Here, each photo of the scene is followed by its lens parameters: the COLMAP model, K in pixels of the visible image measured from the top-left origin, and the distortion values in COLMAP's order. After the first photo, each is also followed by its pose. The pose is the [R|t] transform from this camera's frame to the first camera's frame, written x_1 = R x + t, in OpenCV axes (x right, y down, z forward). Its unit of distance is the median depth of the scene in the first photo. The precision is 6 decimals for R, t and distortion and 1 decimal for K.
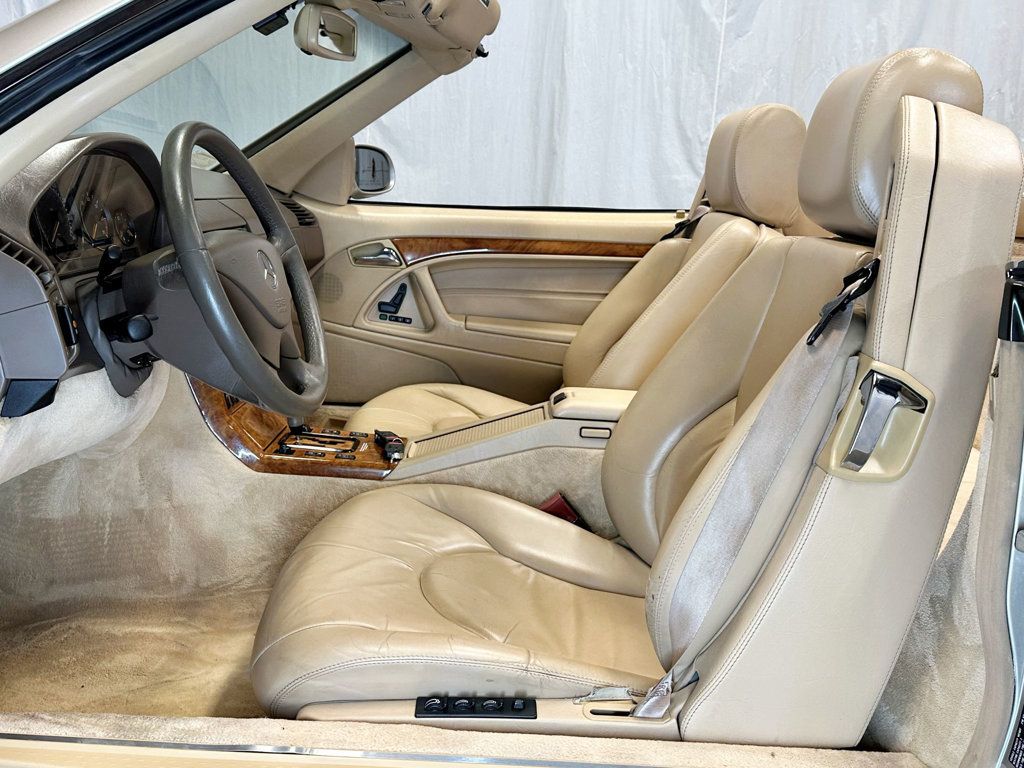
lens RADIAL K [[981.7, 0, 511.7], [0, 981.7, 379.6], [0, 0, 1]] dist [0.153039, -0.306987]
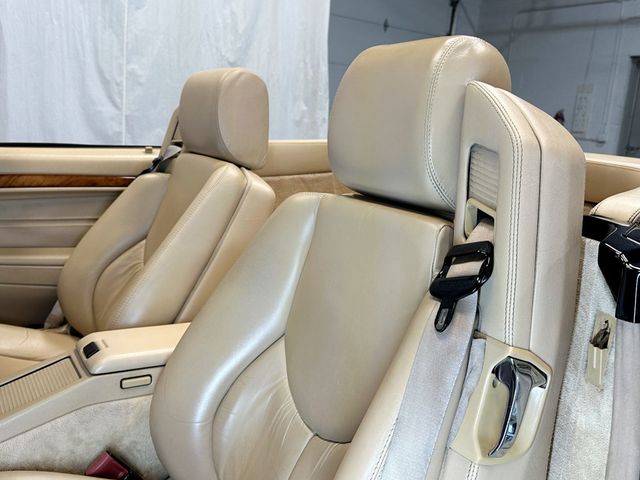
lens RADIAL K [[626.7, 0, 325.2], [0, 626.7, 246.5], [0, 0, 1]] dist [0.164676, -0.342498]
pose [[0.860985, -0.085691, 0.501361, -0.043983], [0.075775, 0.996316, 0.040159, -0.065121], [-0.502955, 0.003414, 0.864306, 0.221090]]
